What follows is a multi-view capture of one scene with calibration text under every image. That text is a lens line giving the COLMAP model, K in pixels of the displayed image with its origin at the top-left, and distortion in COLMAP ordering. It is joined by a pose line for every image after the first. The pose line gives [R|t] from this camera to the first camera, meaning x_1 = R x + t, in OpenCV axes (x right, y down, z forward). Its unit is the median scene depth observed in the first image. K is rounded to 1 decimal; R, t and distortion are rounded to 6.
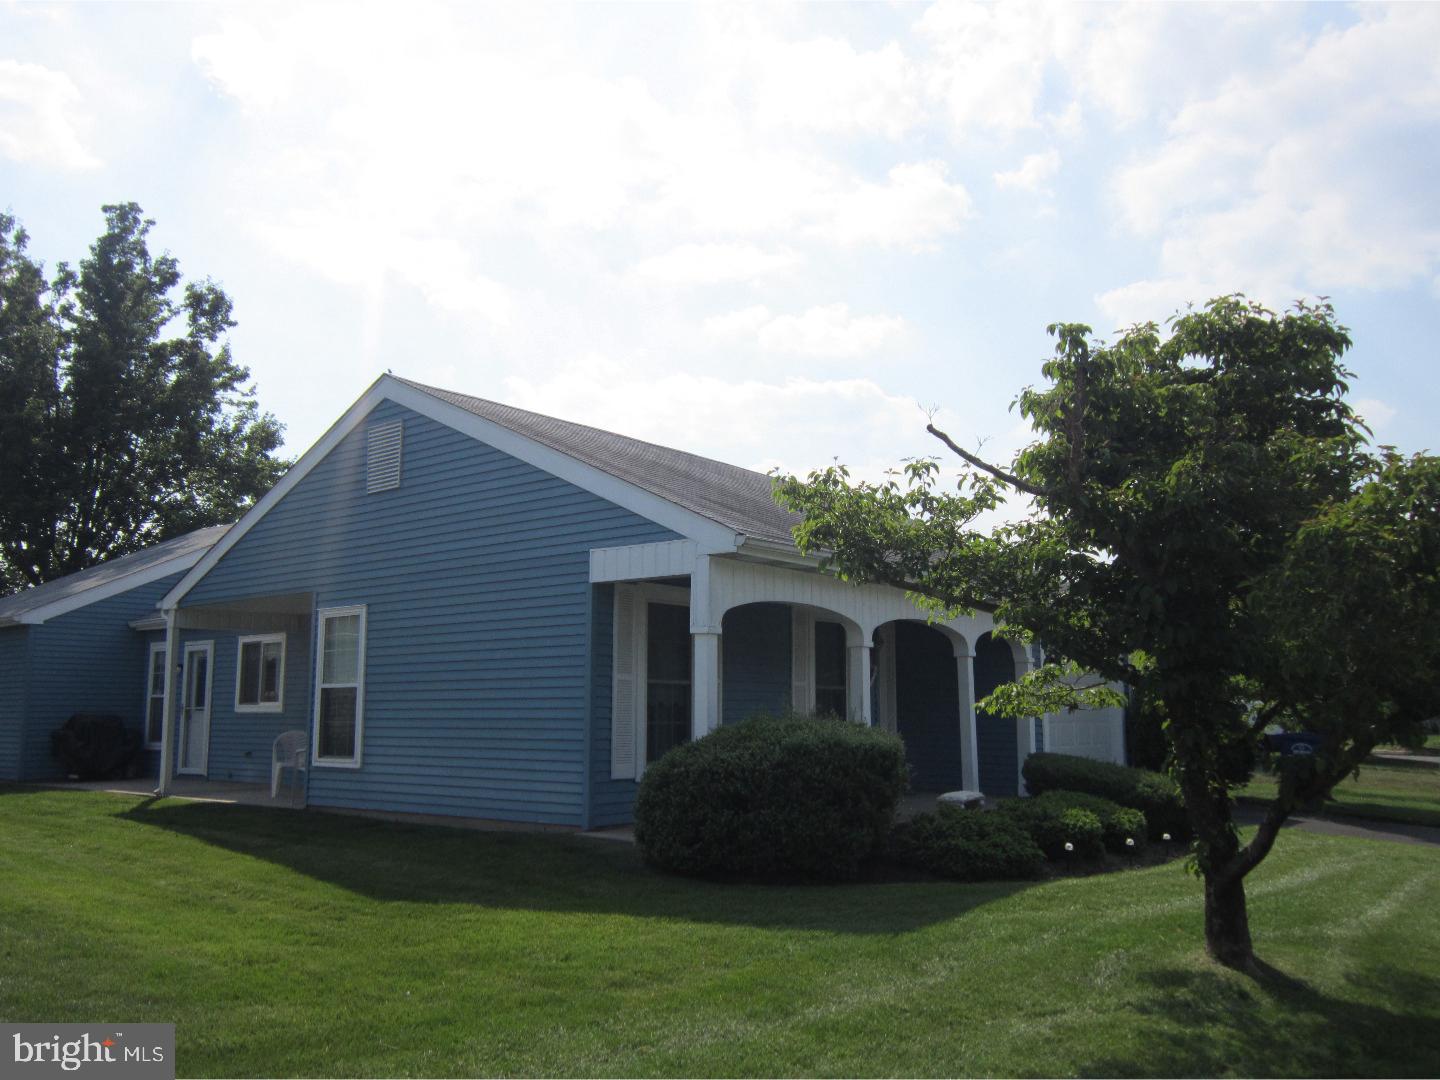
lens RADIAL K [[1185.7, 0, 720.0], [0, 1185.7, 540.0], [0, 0, 1]] dist [-0.018148, -0.008503]
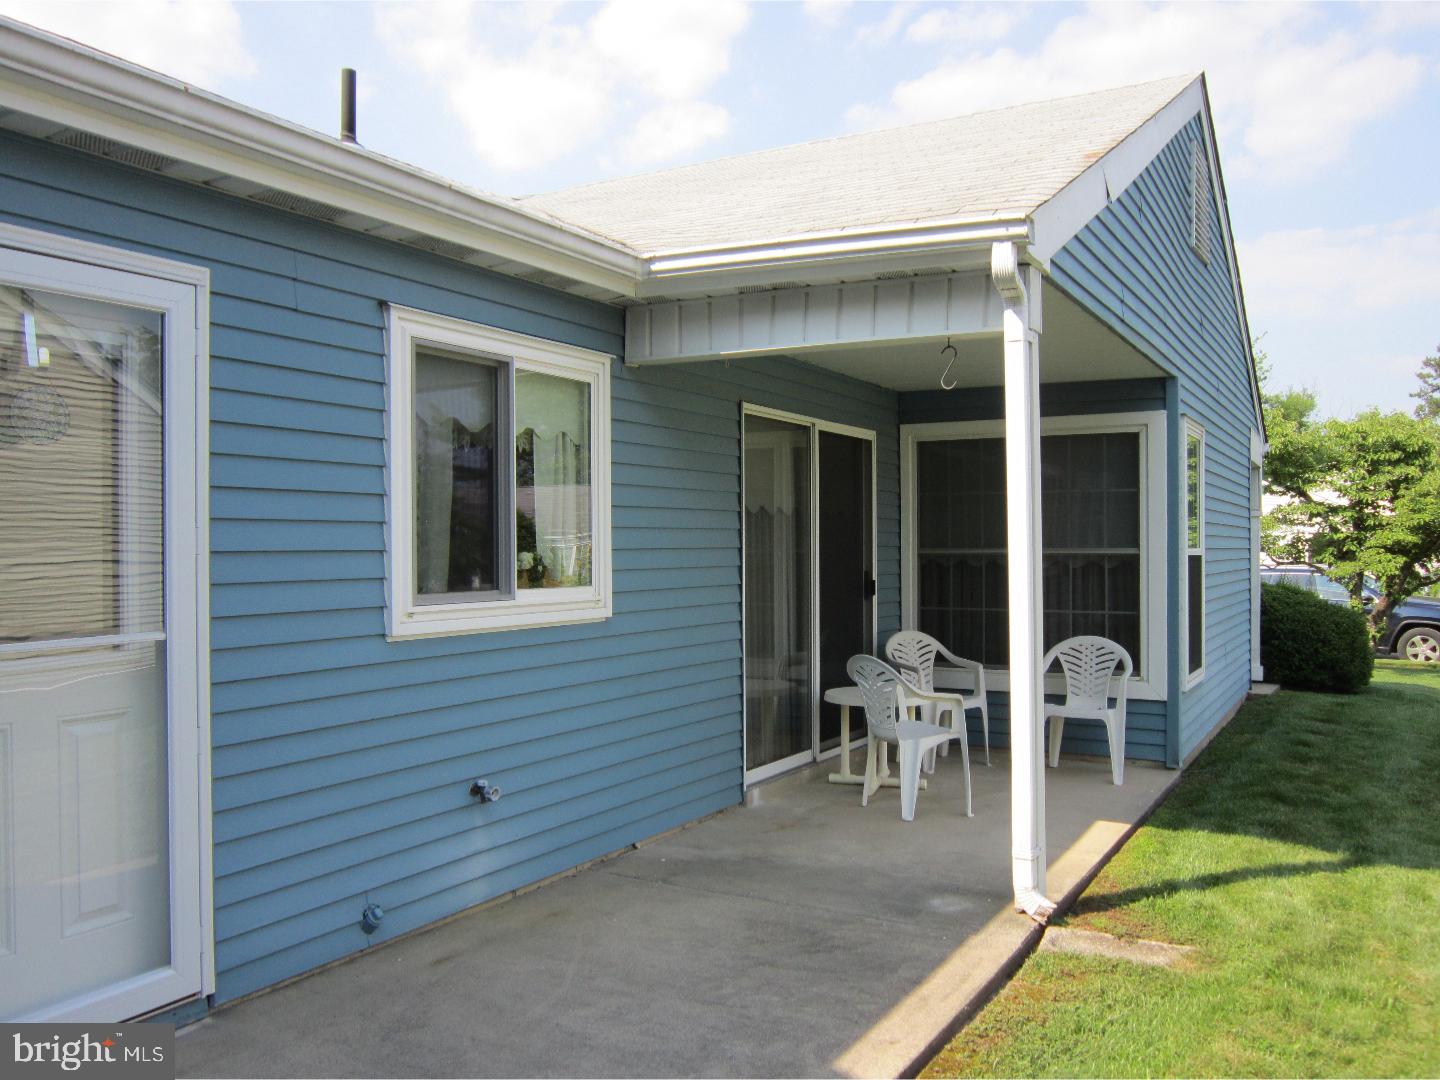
lens RADIAL K [[1185.7, 0, 720.0], [0, 1185.7, 540.0], [0, 0, 1]] dist [-0.018148, -0.008503]
pose [[-0.160537, 0.011376, 0.986964, -0.673279], [-0.137006, 0.989997, -0.033696, 0.131832], [-0.977475, -0.140630, -0.157373, 1.021284]]
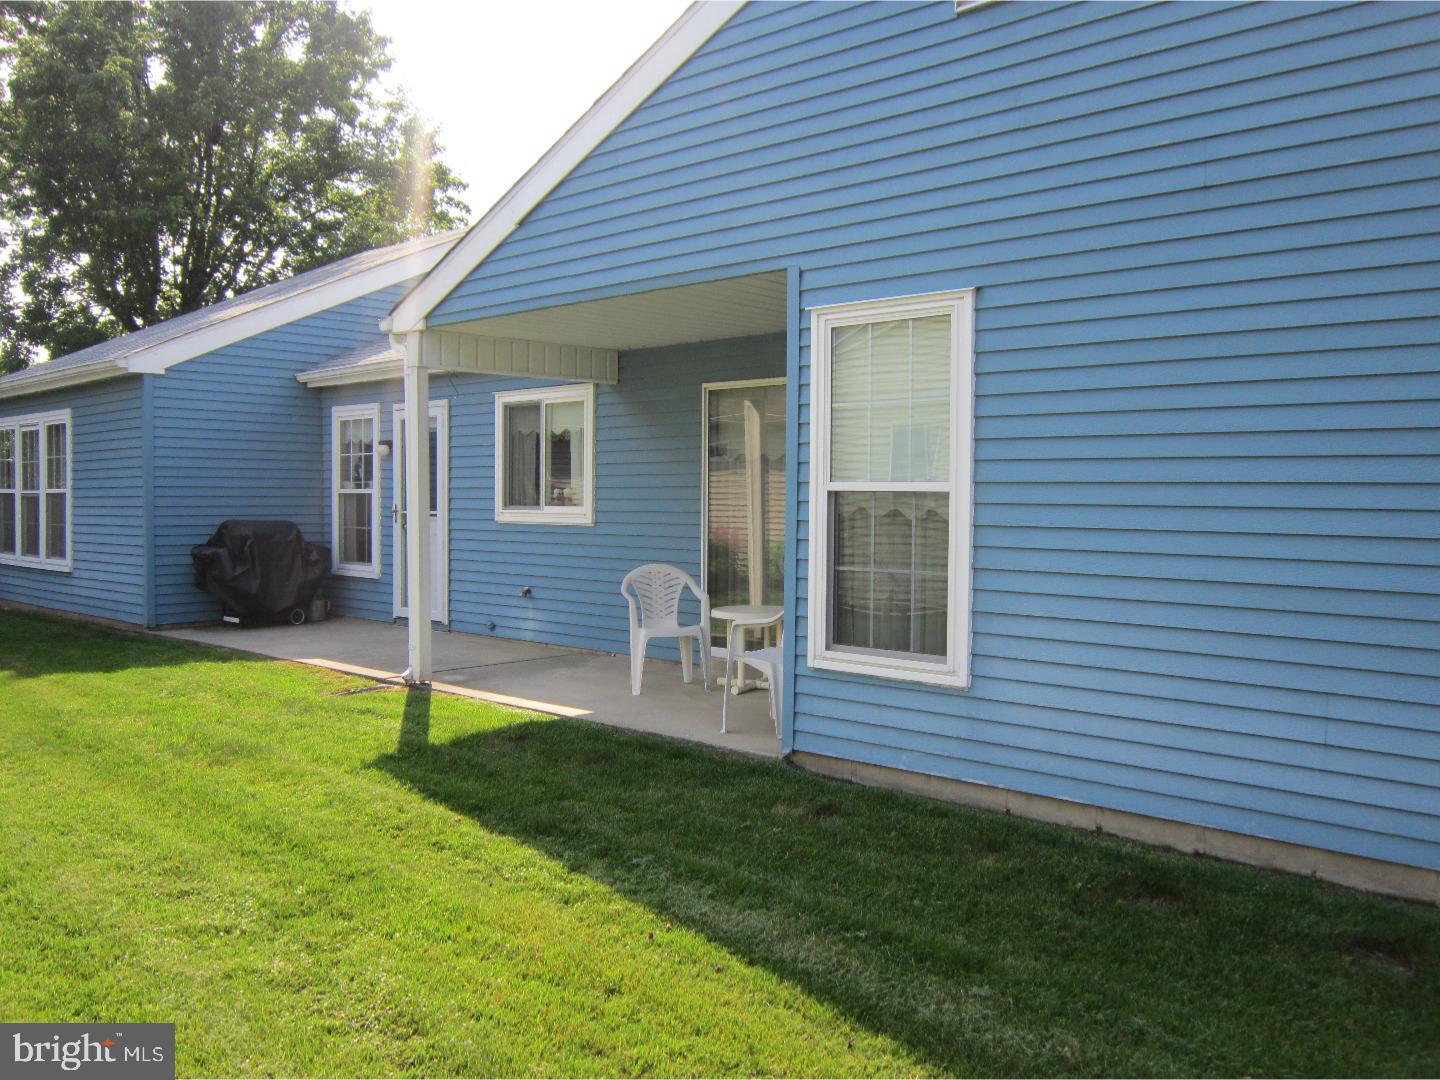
lens RADIAL K [[1185.7, 0, 720.0], [0, 1185.7, 540.0], [0, 0, 1]] dist [-0.018148, -0.008503]
pose [[0.997652, 0.012124, -0.067409, -0.270642], [0.000174, 0.983756, 0.179509, 0.050957], [0.068491, -0.179099, 0.981444, 0.445666]]
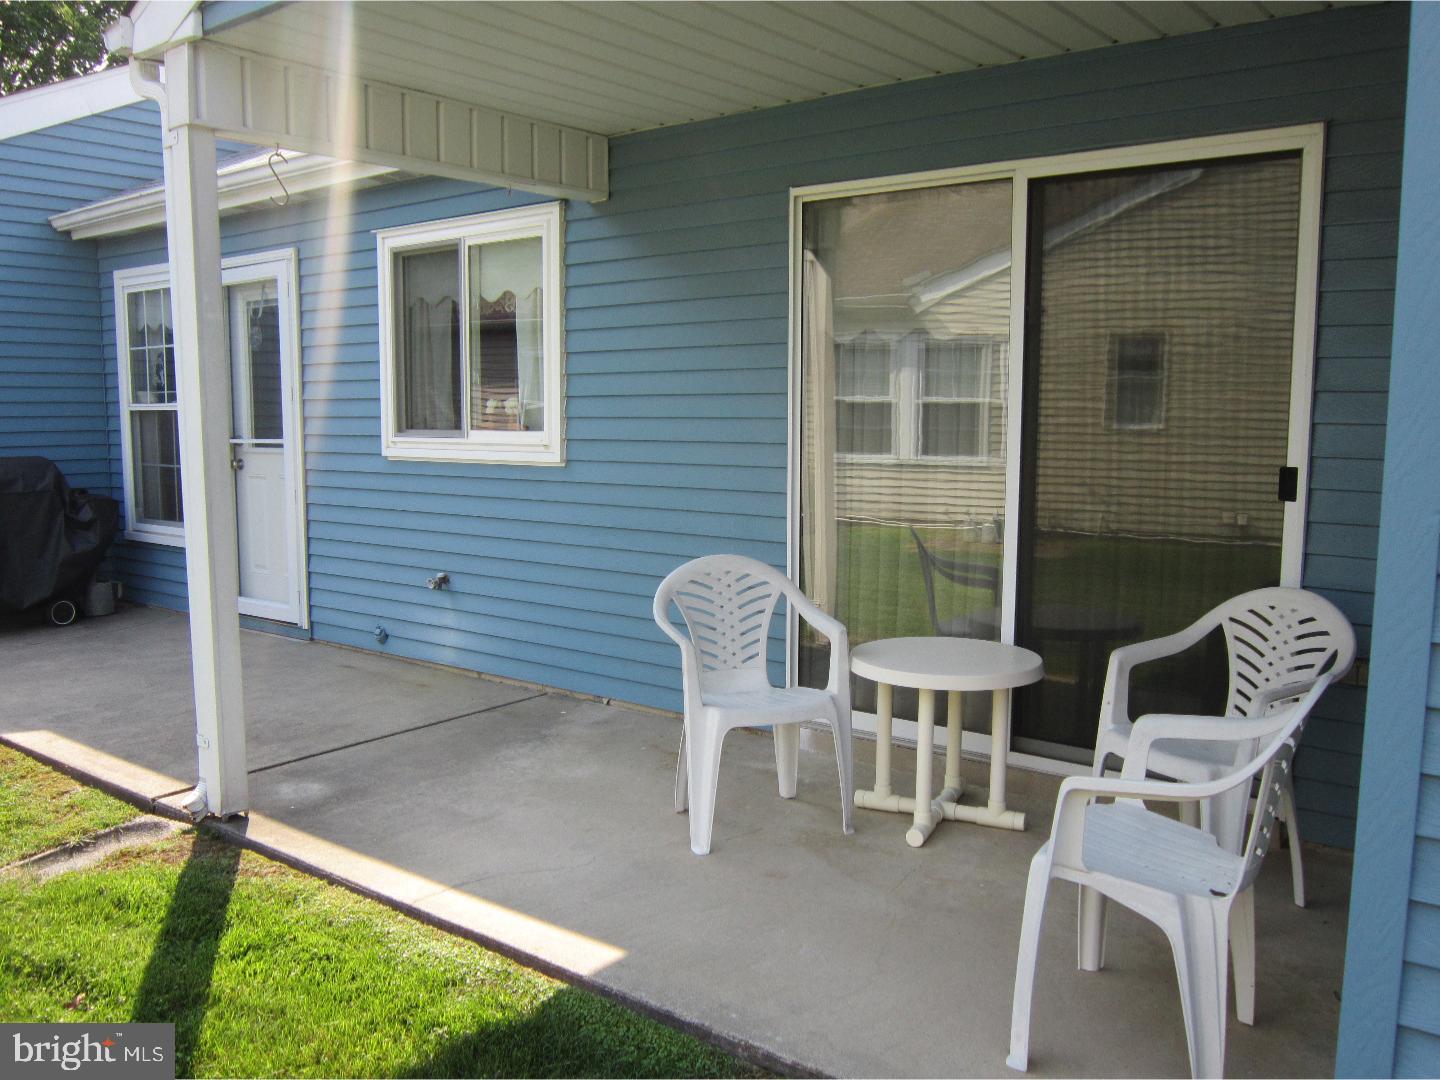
lens RADIAL K [[1179.2, 0, 766.4], [0, 1179.2, 545.5], [0, 0, 1]] dist [-0.054861, -0.003981]
pose [[0.998776, 0.001759, 0.049430, -0.331425], [-0.014232, 0.967319, 0.253161, 0.087135], [-0.047369, -0.253555, 0.966160, 0.693246]]
